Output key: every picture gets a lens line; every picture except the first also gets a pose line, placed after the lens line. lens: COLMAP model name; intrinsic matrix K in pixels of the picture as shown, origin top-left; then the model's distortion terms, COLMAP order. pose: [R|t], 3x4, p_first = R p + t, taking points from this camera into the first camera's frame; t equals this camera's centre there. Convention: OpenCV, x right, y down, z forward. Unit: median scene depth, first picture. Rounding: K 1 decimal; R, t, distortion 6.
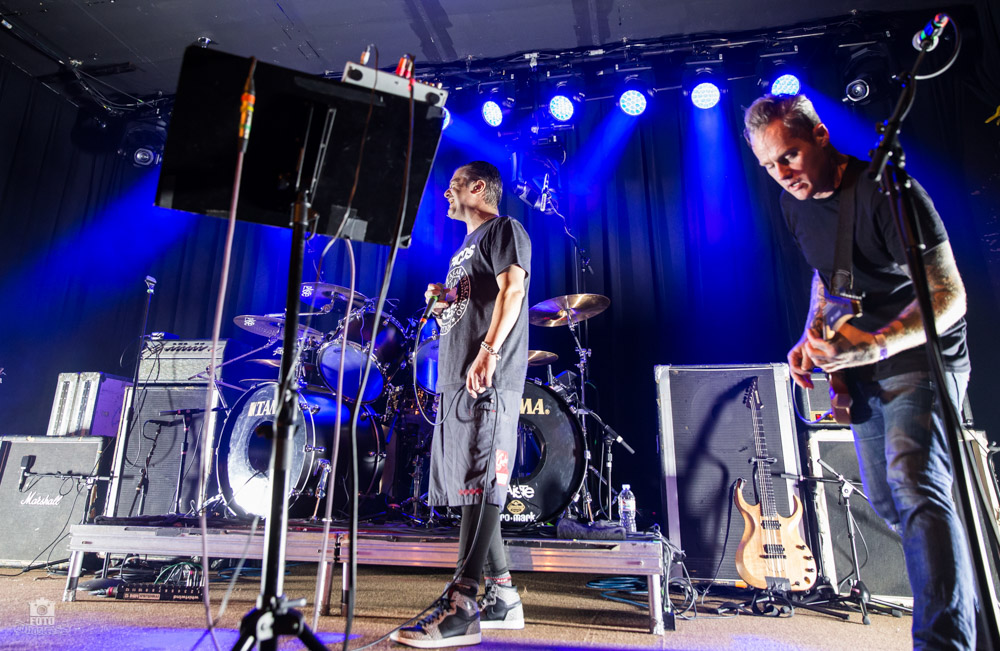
lens RADIAL K [[696.8, 0, 472.7], [0, 696.8, 252.2], [0, 0, 1]] dist [-0.012737, -0.000439]
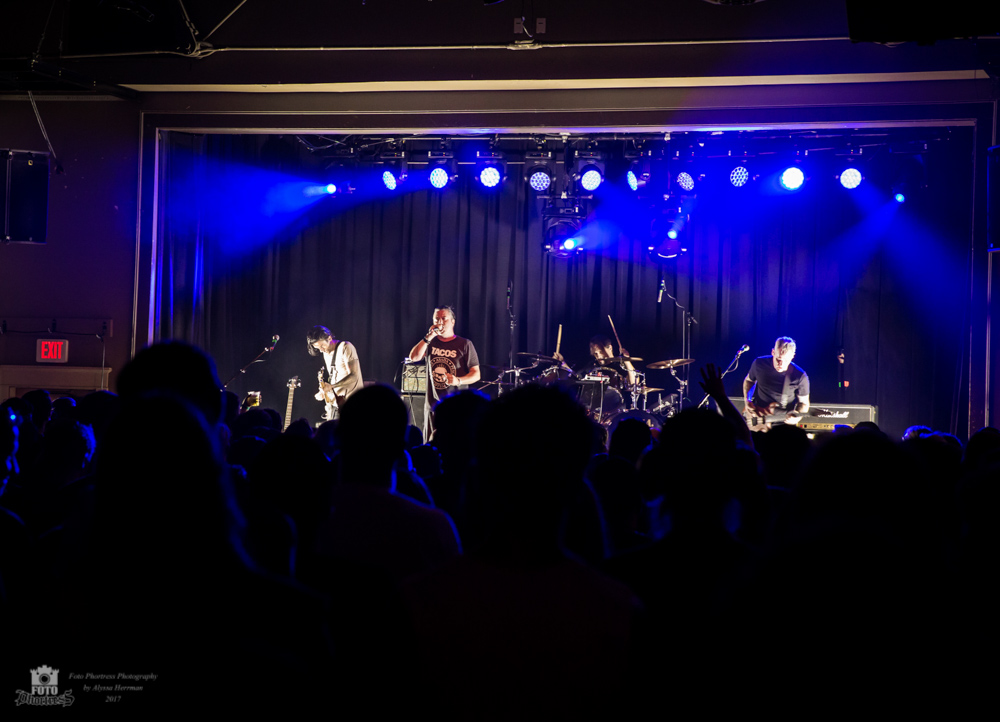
lens RADIAL K [[2323.0, 0, 503.4], [0, 2323.0, 363.5], [0, 0, 1]] dist [0.090793, 0.000000]
pose [[0.998460, 0.006506, -0.055094, 0.031145], [0.011017, 0.950065, 0.311859, -1.434851], [0.054372, -0.311986, 0.948530, -3.758093]]
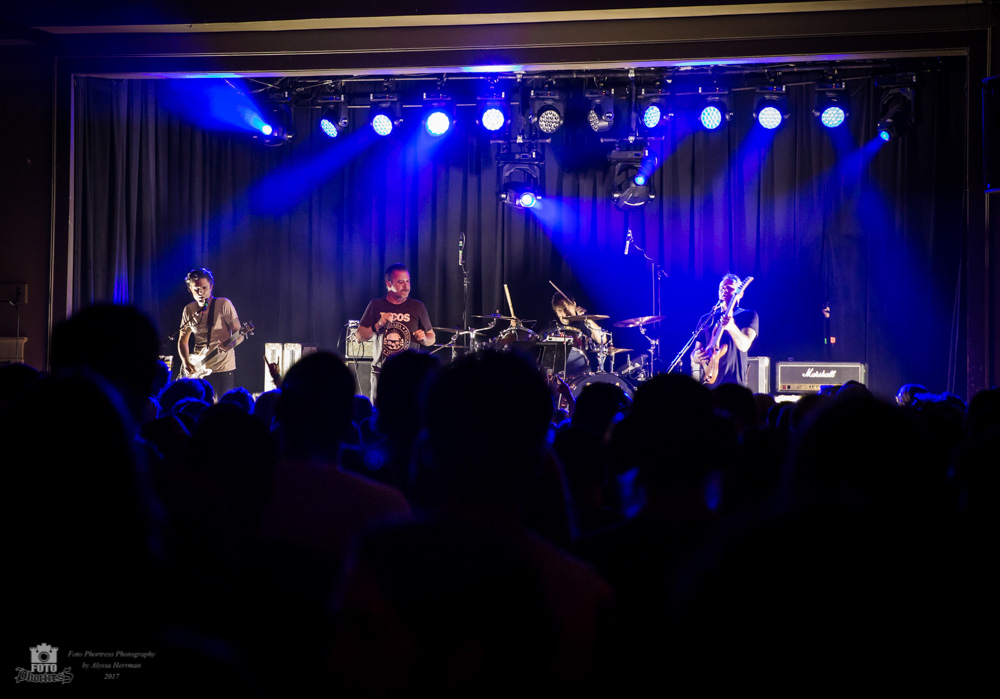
lens RADIAL K [[2327.1, 0, 497.7], [0, 2327.1, 351.8], [0, 0, 1]] dist [0.244276, 0.000000]
pose [[0.999202, -0.011084, -0.038370, 0.011403], [0.022844, 0.946664, 0.321413, -1.295396], [0.032761, -0.322033, 0.946162, -3.363524]]
